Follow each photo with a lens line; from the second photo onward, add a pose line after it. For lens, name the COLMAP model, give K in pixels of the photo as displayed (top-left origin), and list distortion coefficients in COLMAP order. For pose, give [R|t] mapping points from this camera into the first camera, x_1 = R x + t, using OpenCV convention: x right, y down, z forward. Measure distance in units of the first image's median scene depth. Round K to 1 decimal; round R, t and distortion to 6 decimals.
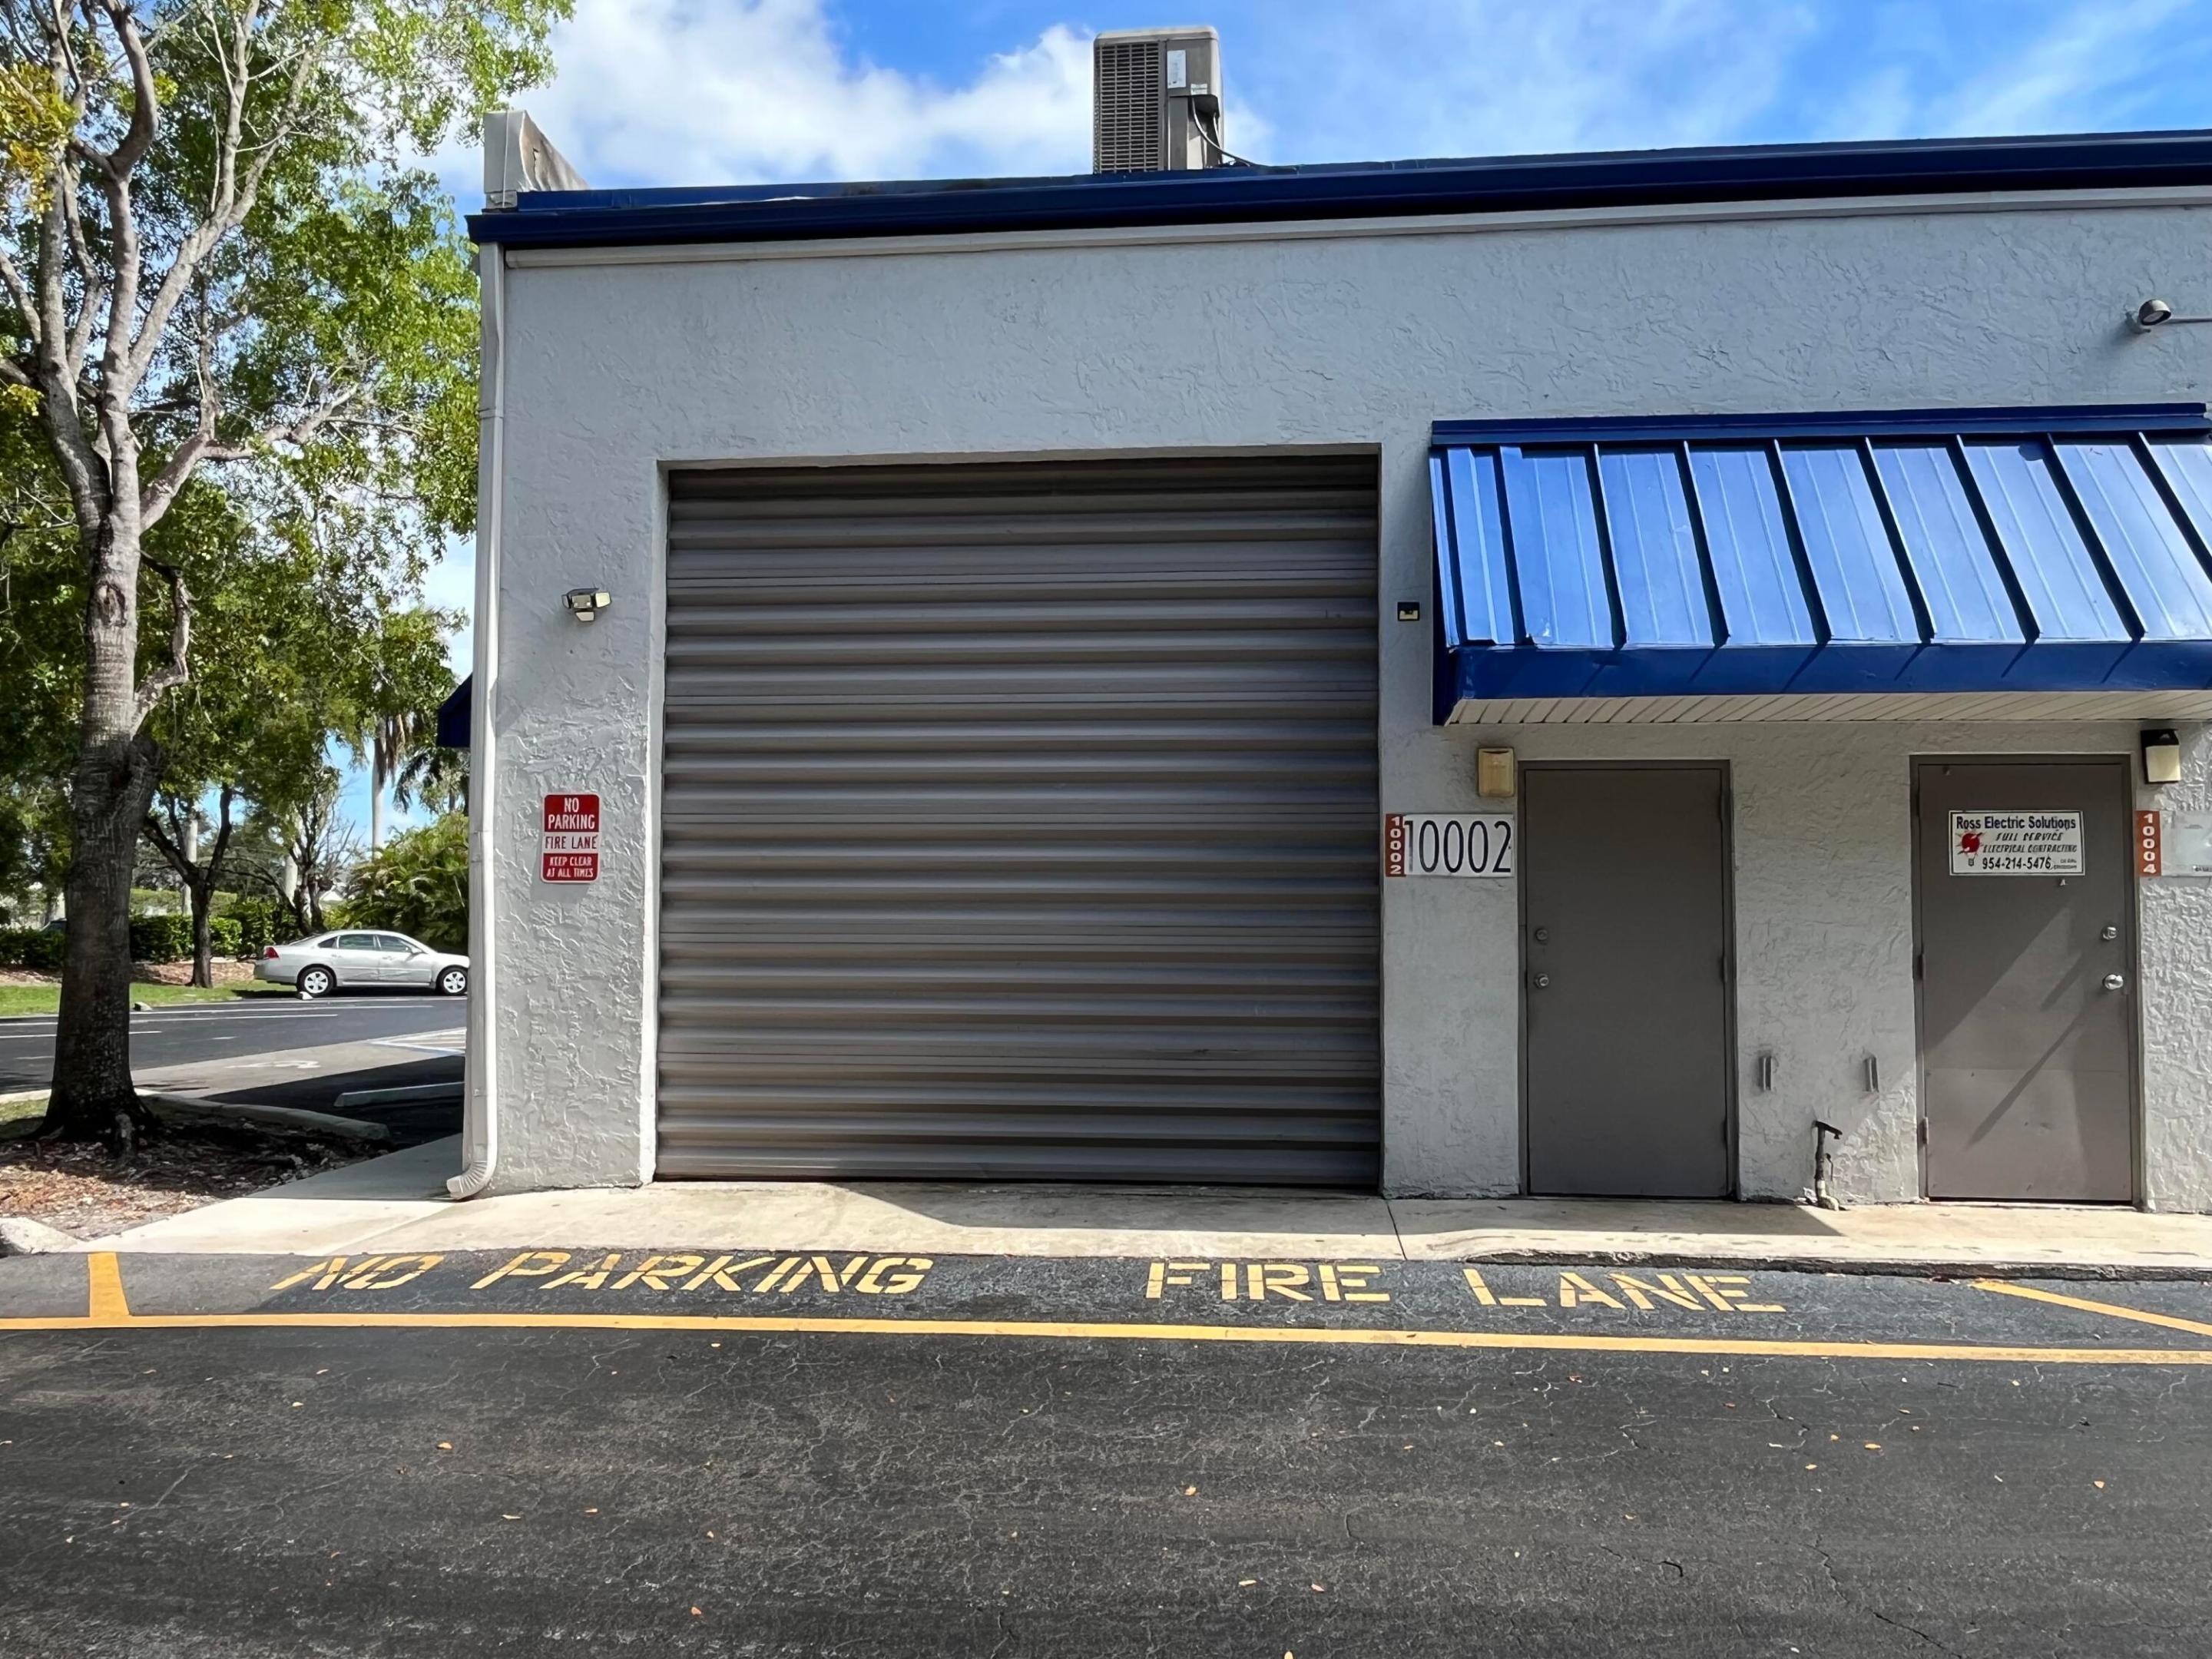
lens RADIAL K [[1574.5, 0, 1106.5], [0, 1574.5, 840.7], [0, 0, 1]] dist [0.001158, -0.007573]
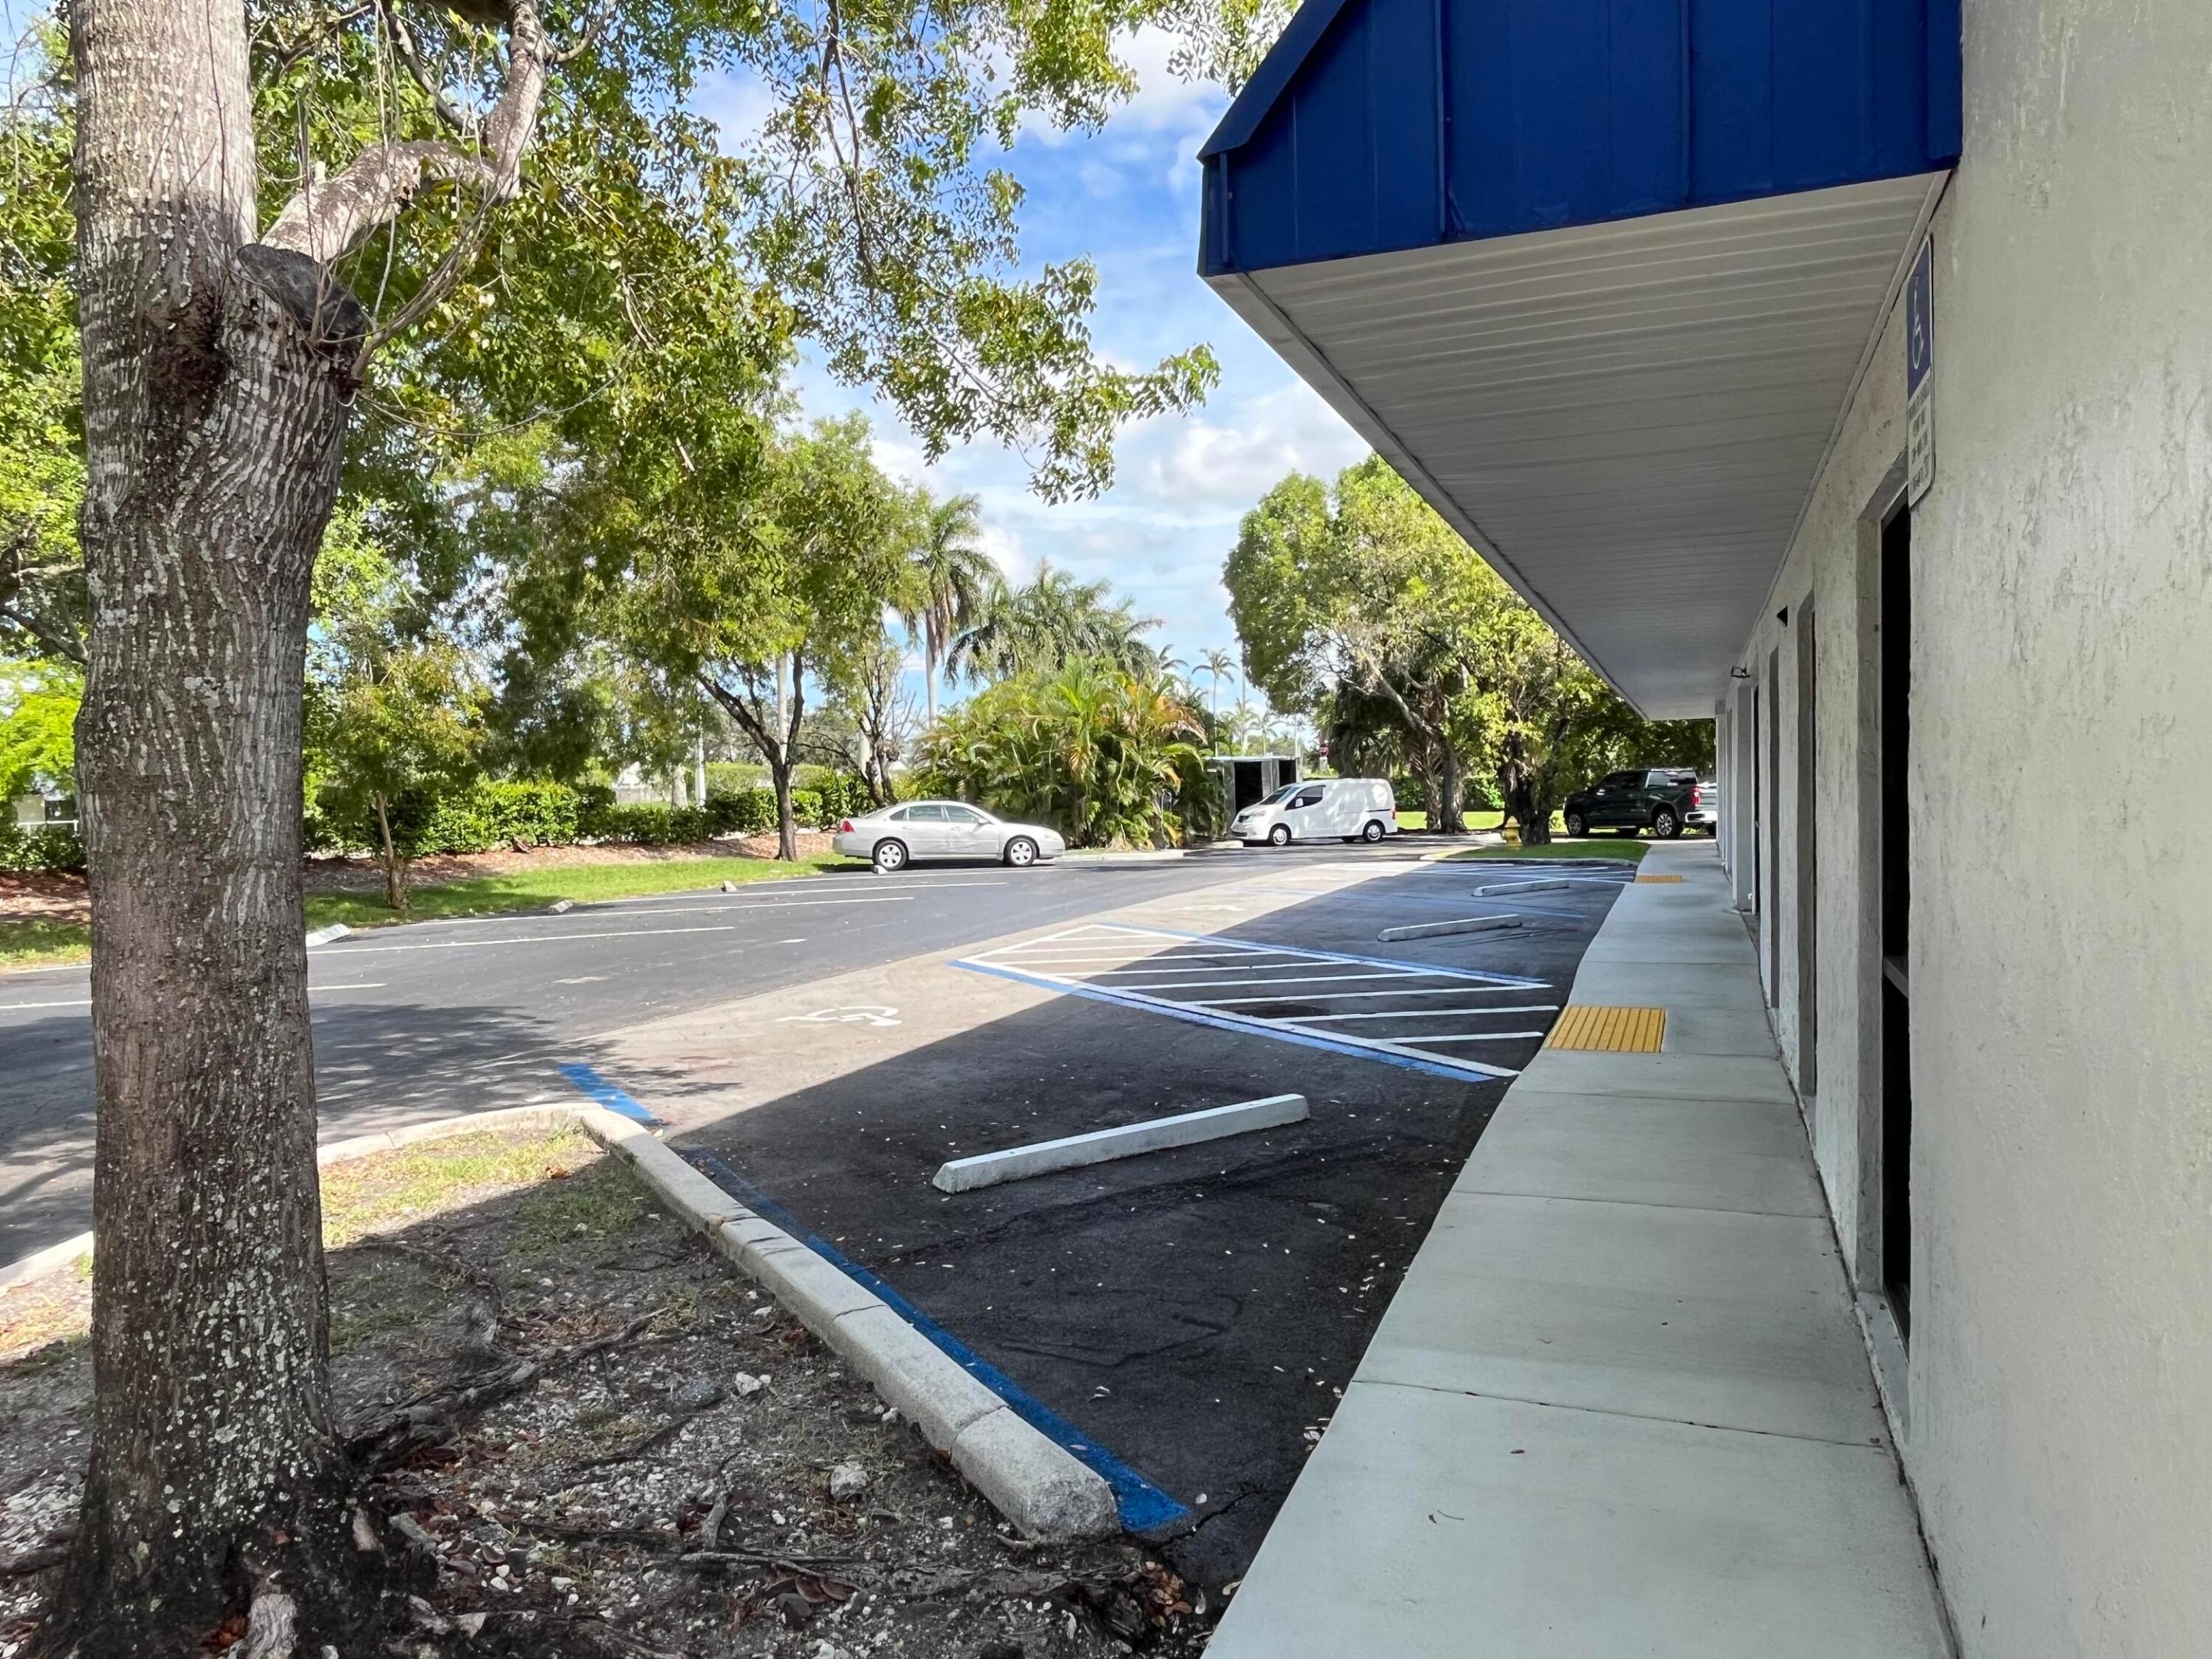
lens RADIAL K [[1397.0, 0, 1106.0], [0, 1397.0, 829.5], [0, 0, 1]] dist [0.002312, -0.000608]
pose [[0.951976, -0.016688, -0.305717, -0.471071], [0.044520, 0.995446, 0.084291, 0.029718], [0.302918, -0.093854, 0.948384, 0.949174]]
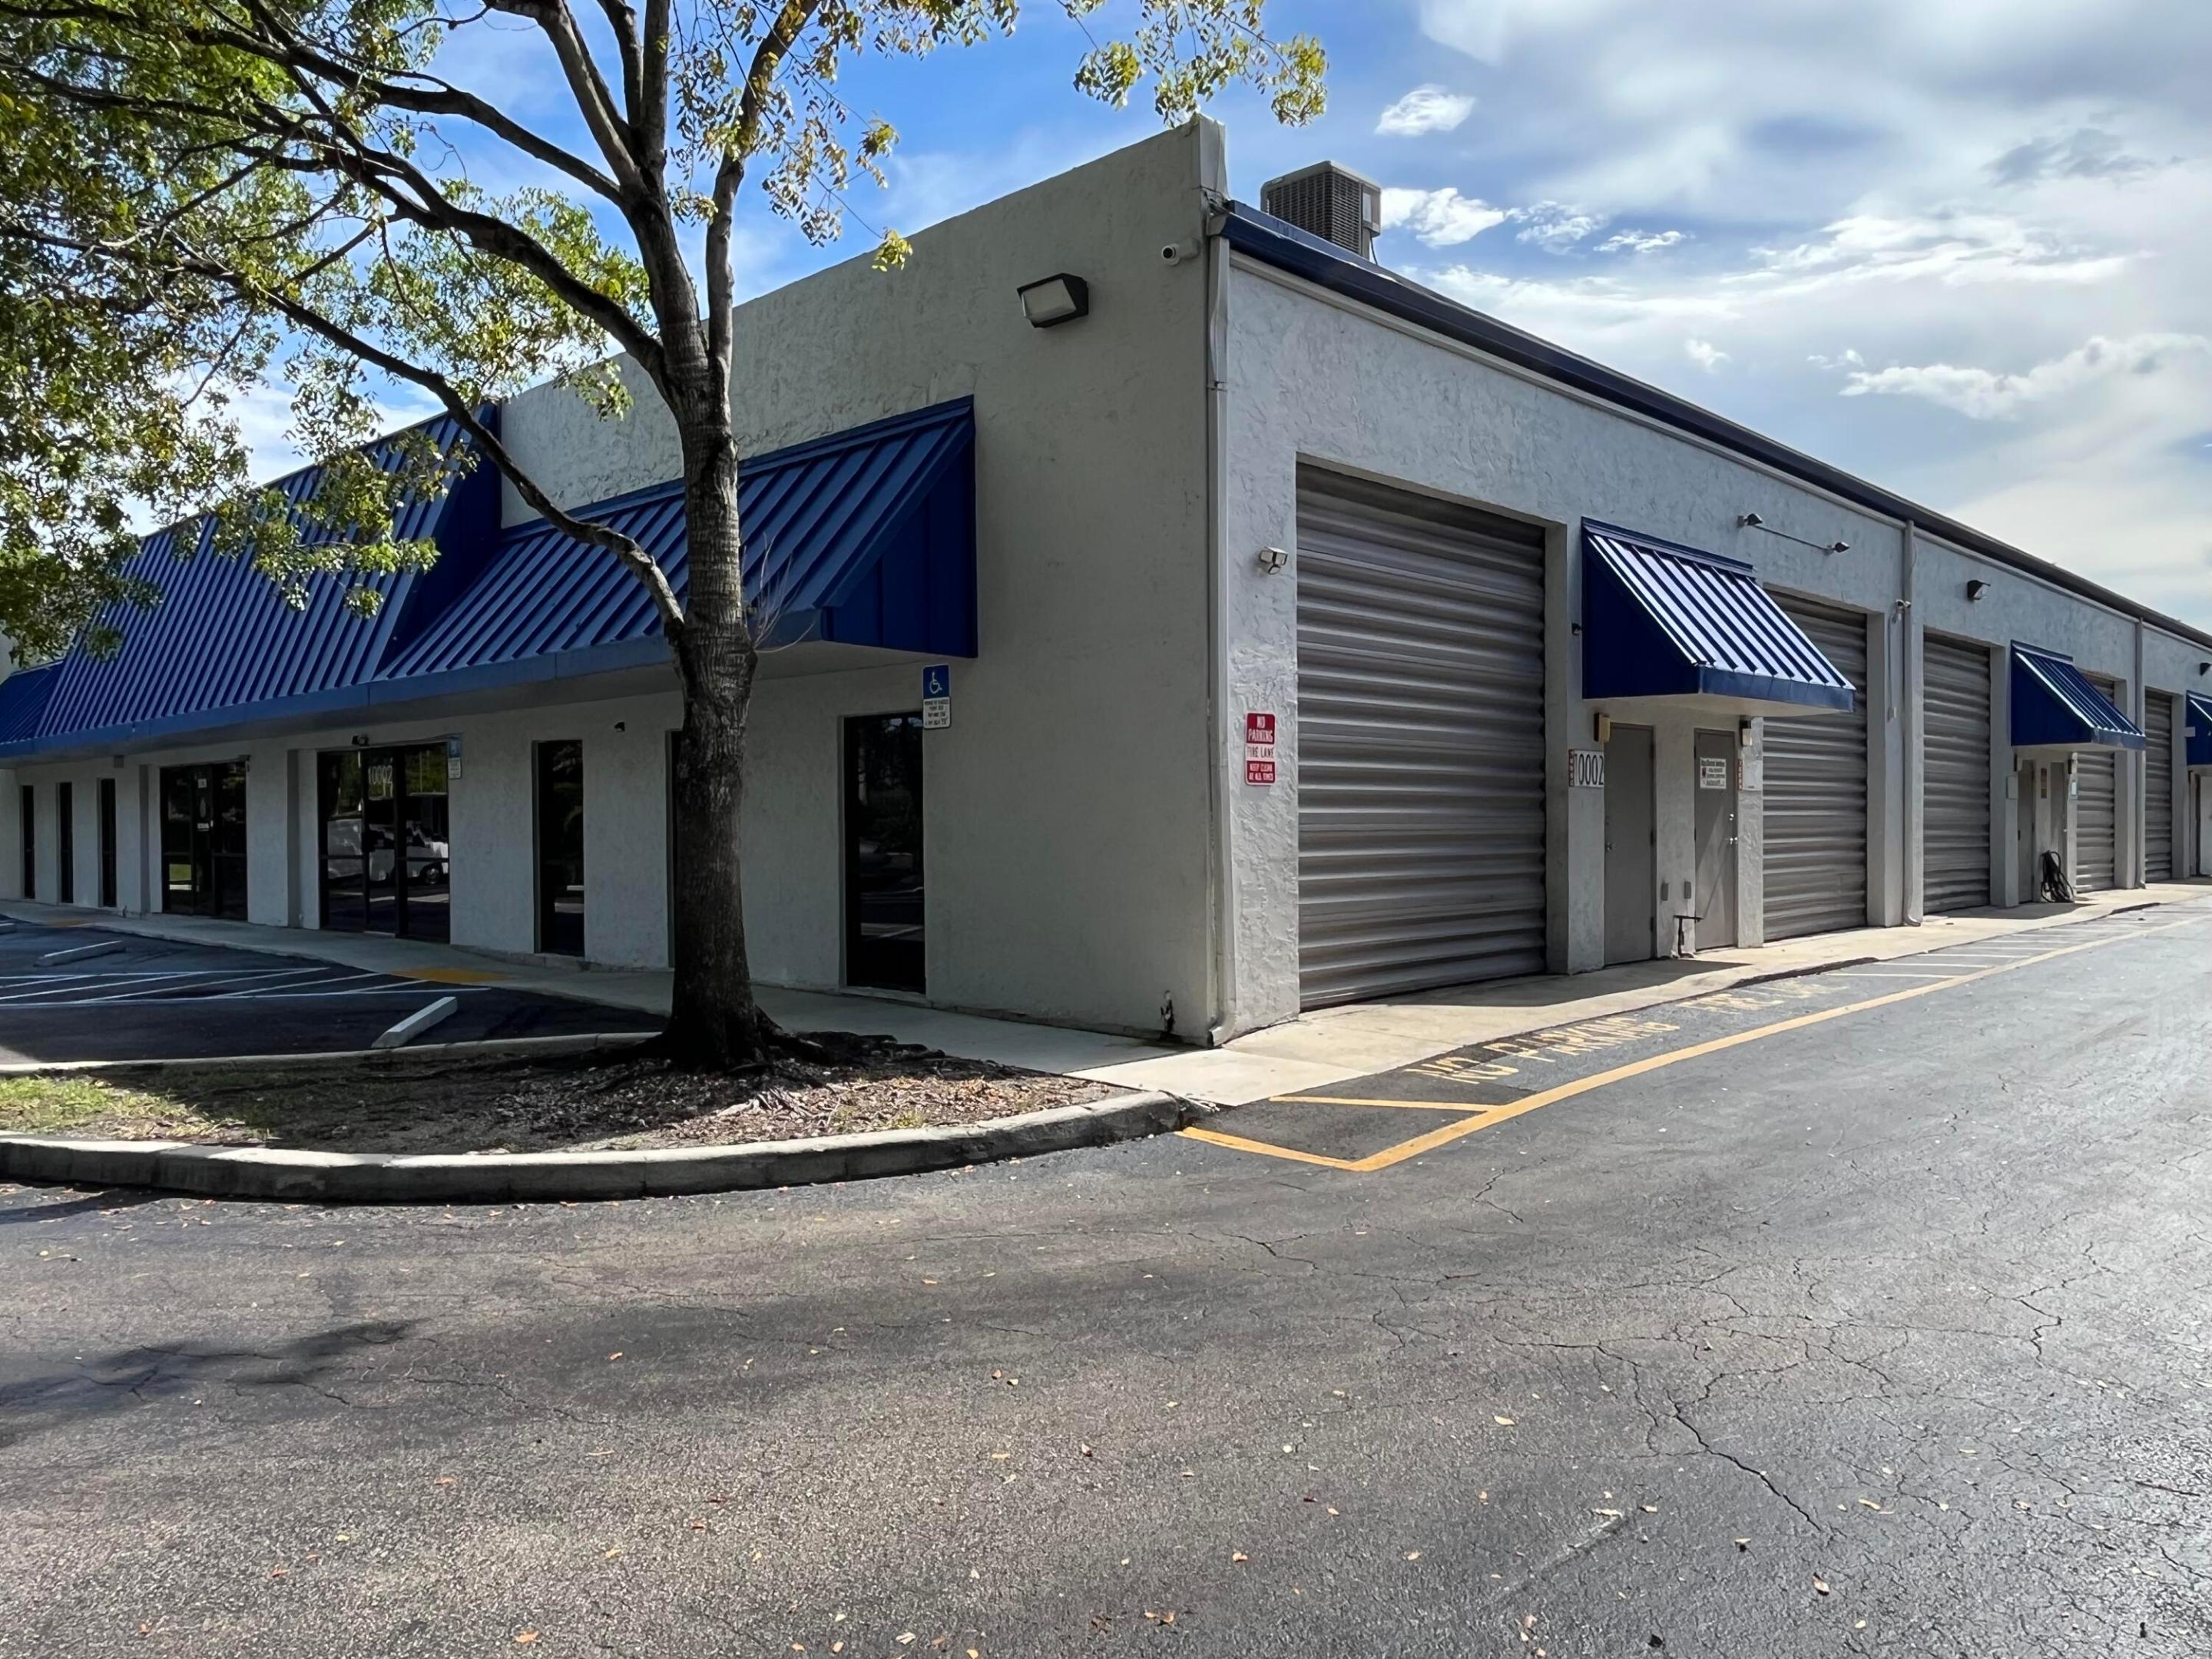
lens RADIAL K [[1574.5, 0, 1106.5], [0, 1574.5, 840.7], [0, 0, 1]] dist [0.001158, -0.007573]
pose [[0.625954, -0.016522, 0.779685, -1.413044], [-0.030338, 0.998503, 0.045515, 0.018258], [-0.779269, -0.052144, 0.624516, 0.321426]]
